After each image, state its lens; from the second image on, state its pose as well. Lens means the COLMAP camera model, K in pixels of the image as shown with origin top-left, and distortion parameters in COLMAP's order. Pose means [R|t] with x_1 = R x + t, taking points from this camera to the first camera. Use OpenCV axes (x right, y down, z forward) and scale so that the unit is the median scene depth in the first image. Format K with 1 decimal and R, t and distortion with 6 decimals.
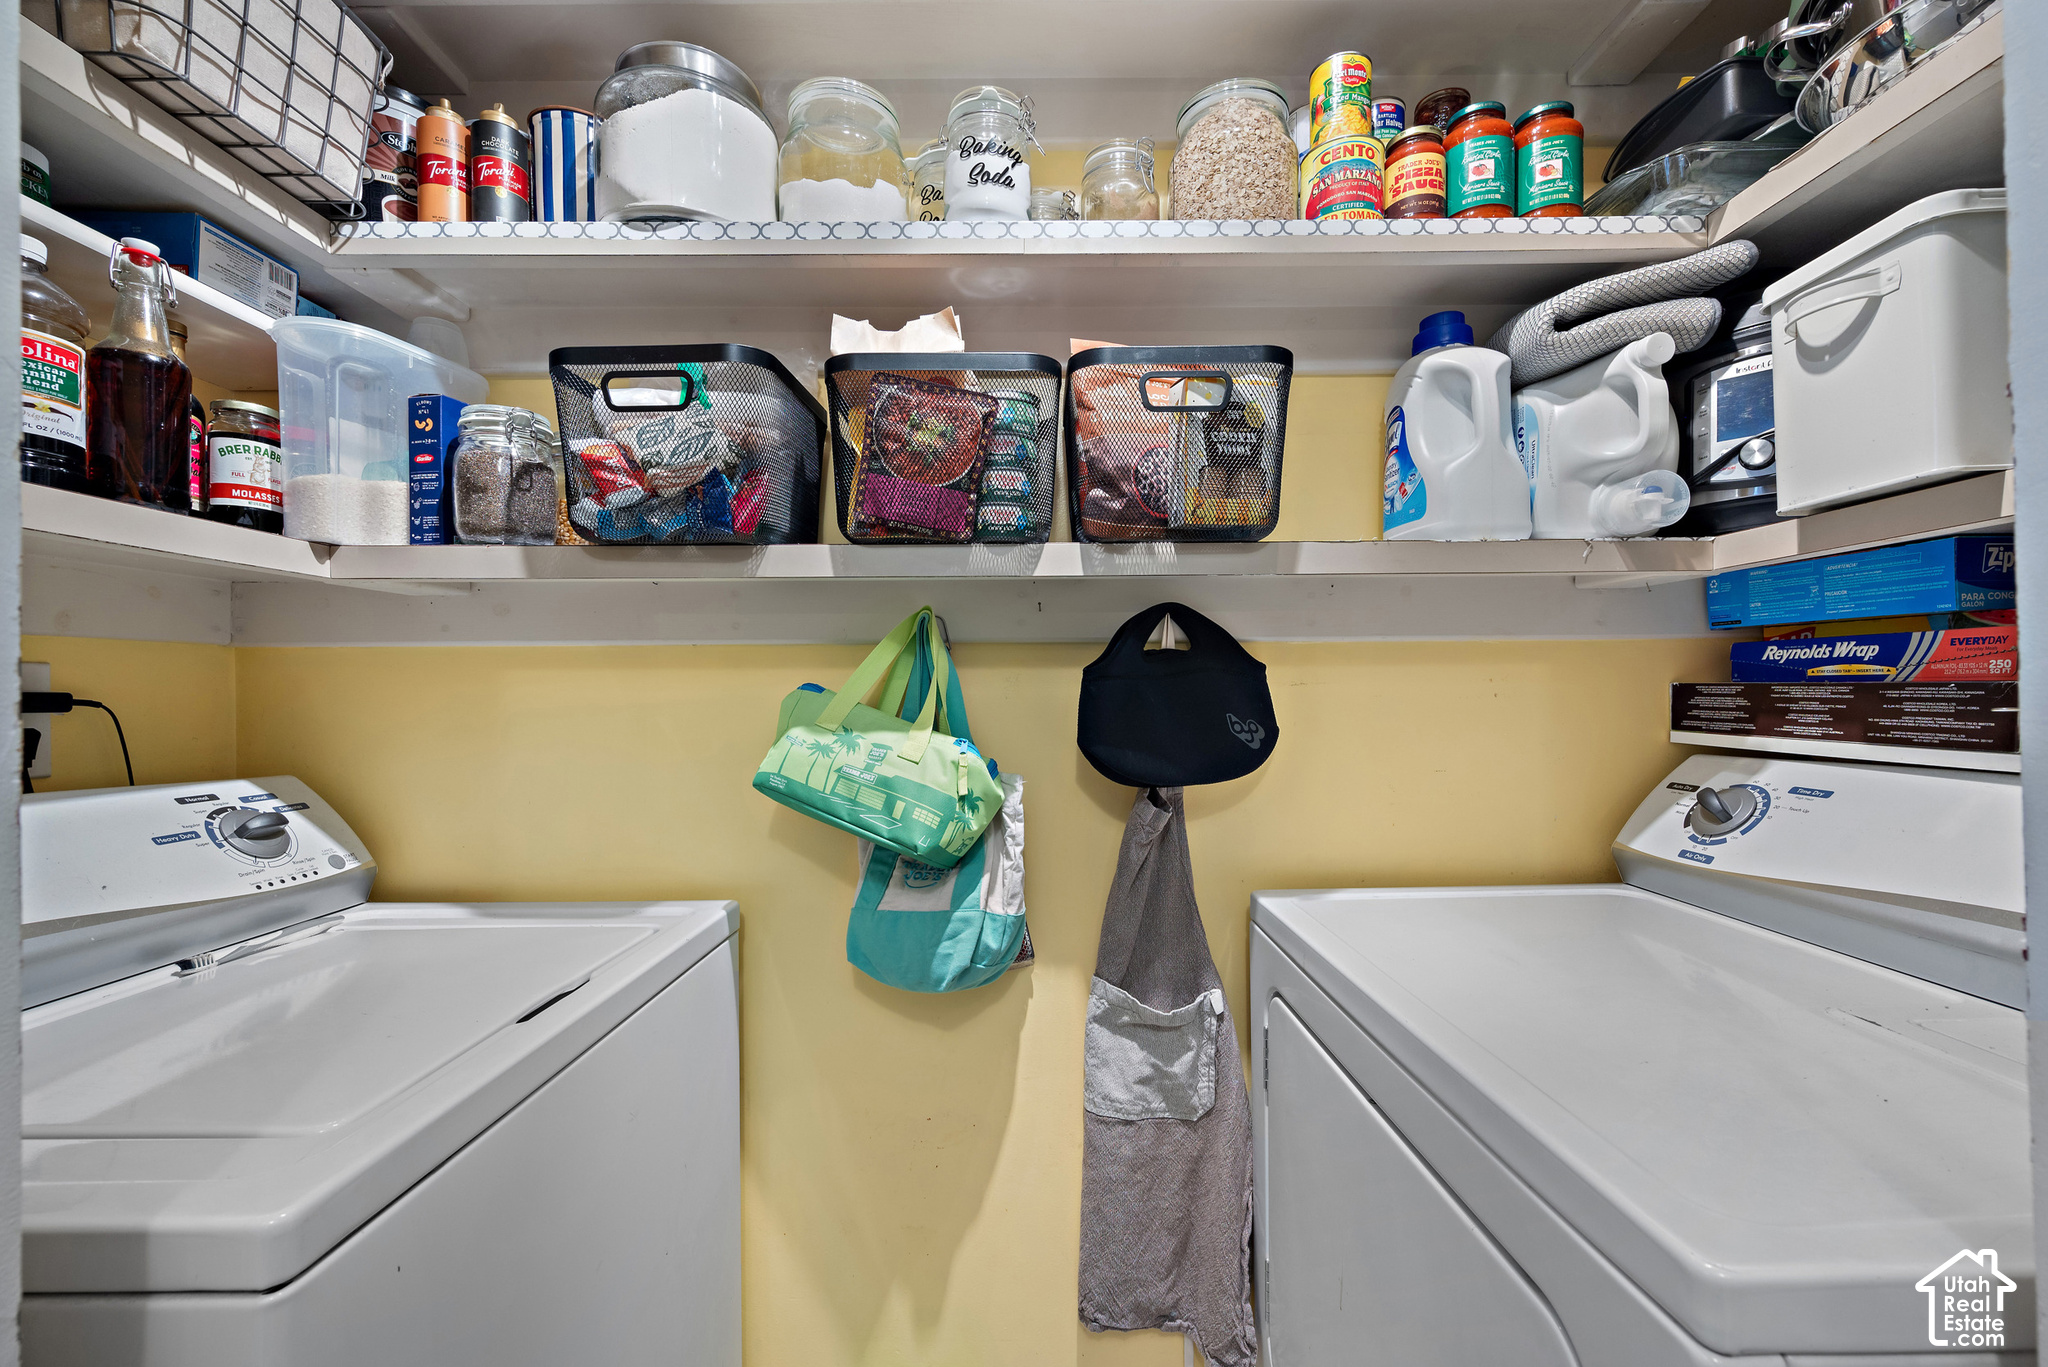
lens RADIAL K [[816.9, 0, 1027.2], [0, 816.9, 686.3], [0, 0, 1]] dist [-0.001692, -0.000078]
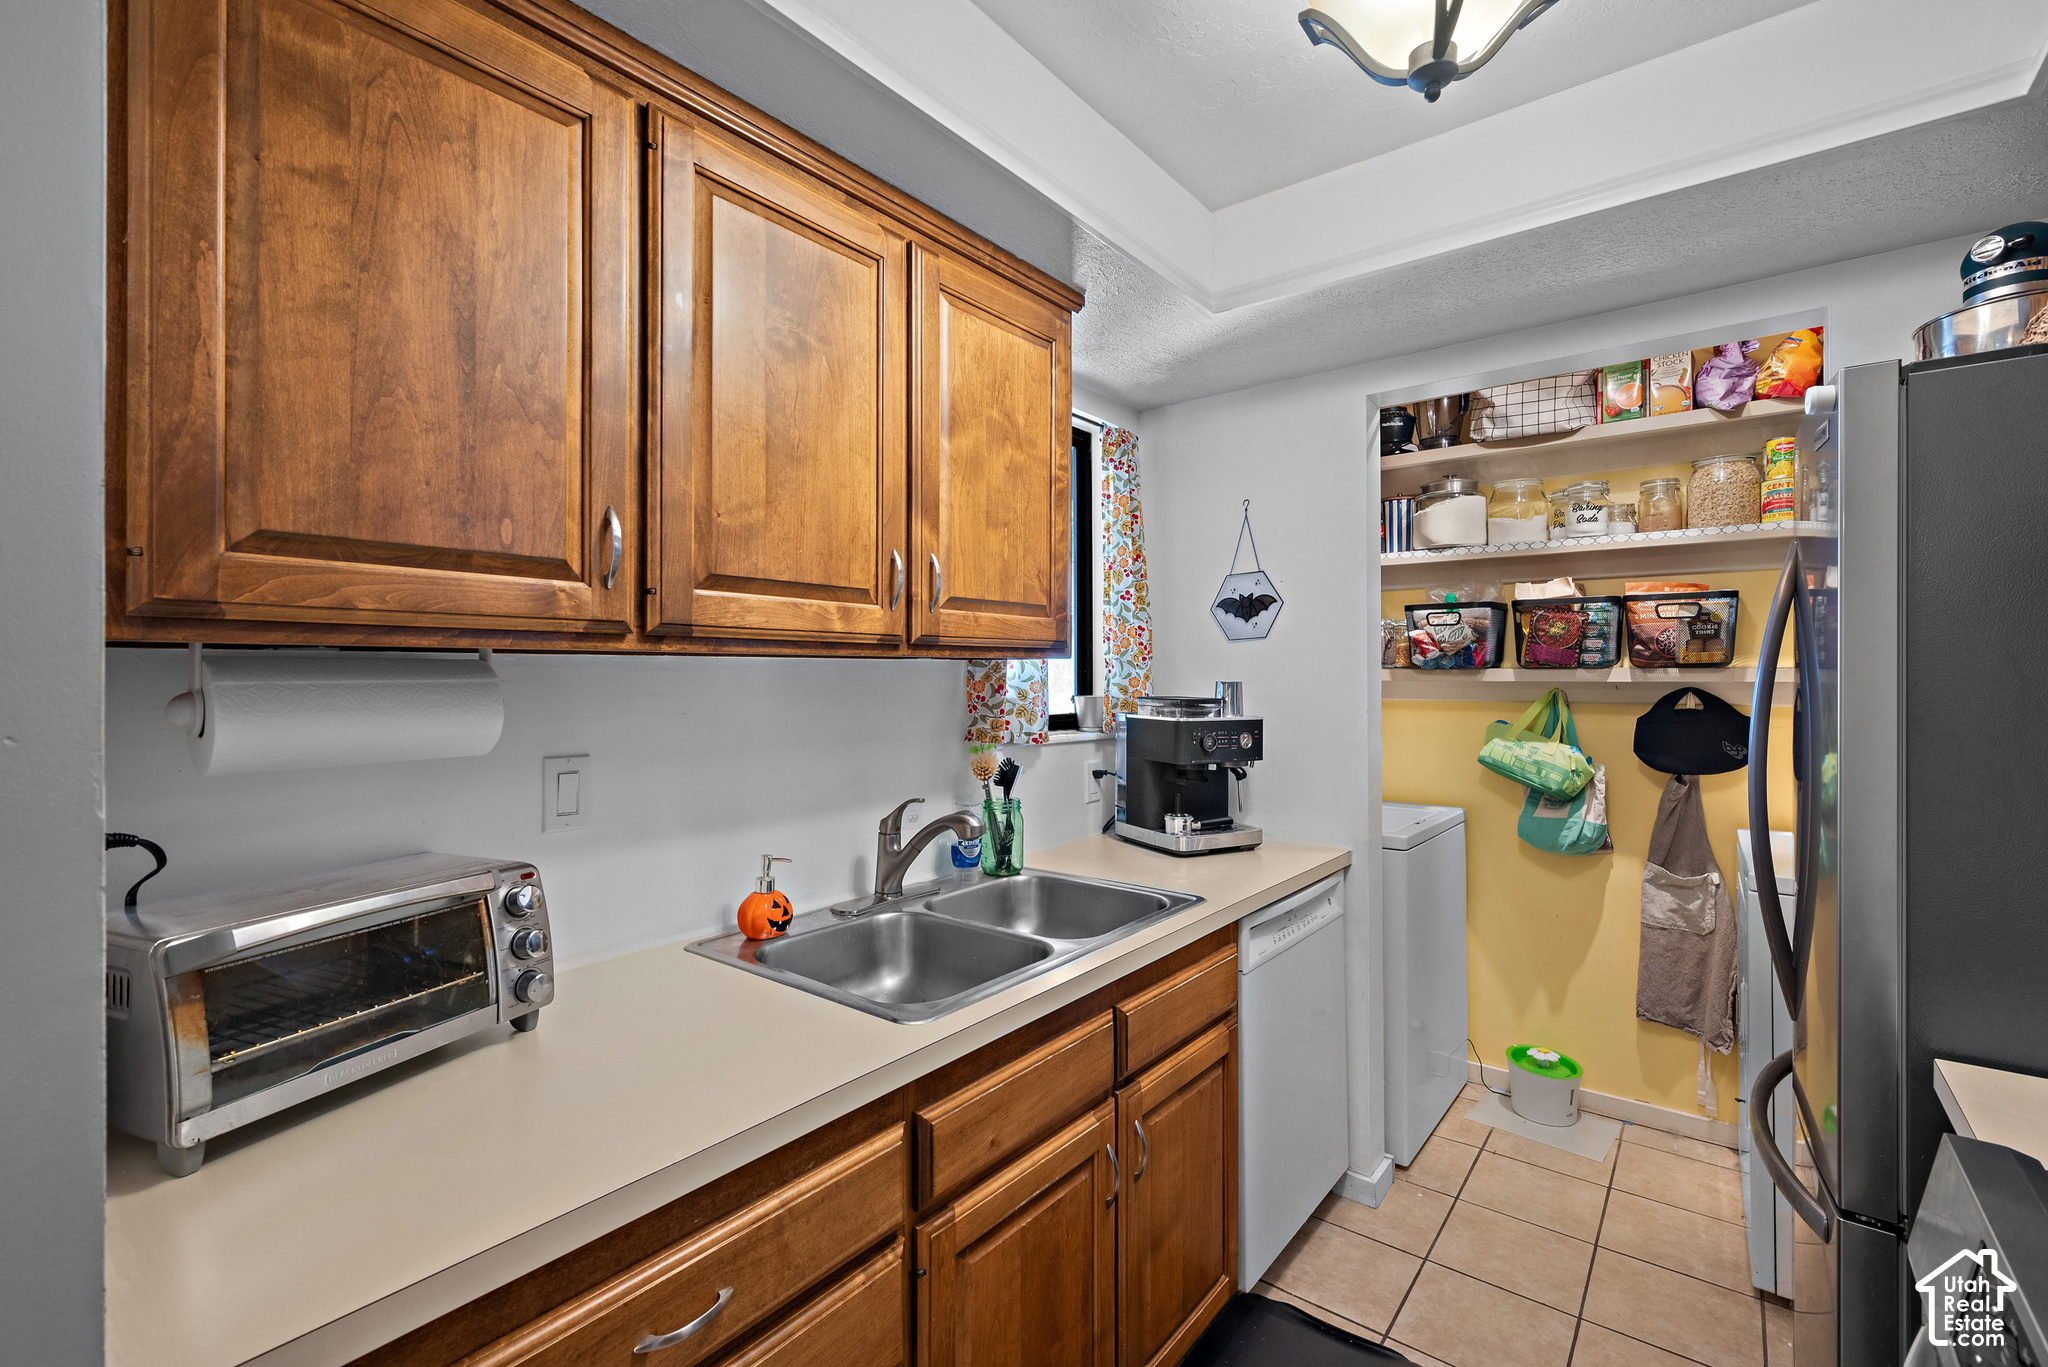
lens RADIAL K [[888.5, 0, 1024.3], [0, 888.5, 670.1], [0, 0, 1]] dist [-0.001903, -0.000201]
pose [[0.784867, 0.002675, -0.619659, 0.269865], [-0.001559, 0.999996, 0.002342, -0.164325], [0.619663, -0.000872, 0.784868, -2.046178]]
